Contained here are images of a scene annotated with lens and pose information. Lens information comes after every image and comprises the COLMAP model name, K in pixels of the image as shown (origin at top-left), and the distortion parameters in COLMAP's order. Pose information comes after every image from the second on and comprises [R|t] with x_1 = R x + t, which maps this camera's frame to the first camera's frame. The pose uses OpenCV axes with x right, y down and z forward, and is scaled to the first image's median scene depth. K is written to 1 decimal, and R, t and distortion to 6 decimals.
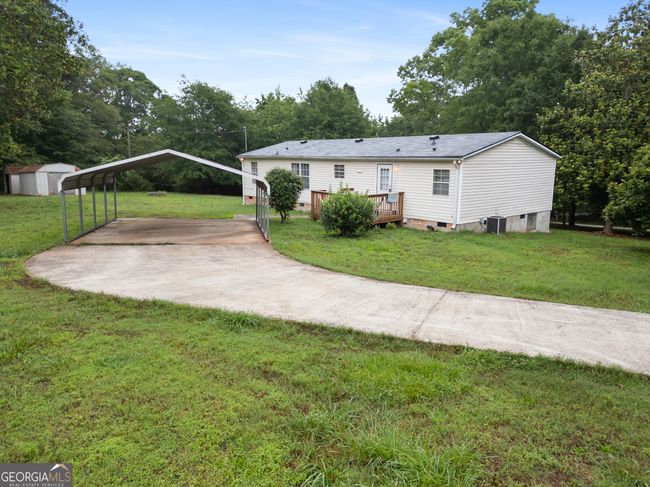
lens RADIAL K [[463.8, 0, 325.0], [0, 463.8, 243.5], [0, 0, 1]] dist [0.091064, -0.109837]
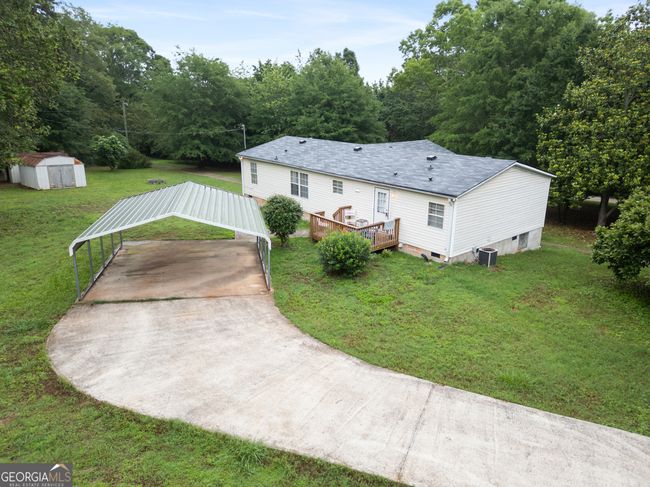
lens RADIAL K [[463.8, 0, 325.0], [0, 463.8, 243.5], [0, 0, 1]] dist [0.091064, -0.109837]
pose [[0.999989, 0.003423, 0.003058, 0.000223], [-0.003759, 0.993081, 0.117374, -0.139195], [-0.002635, -0.117384, 0.993083, -0.022759]]
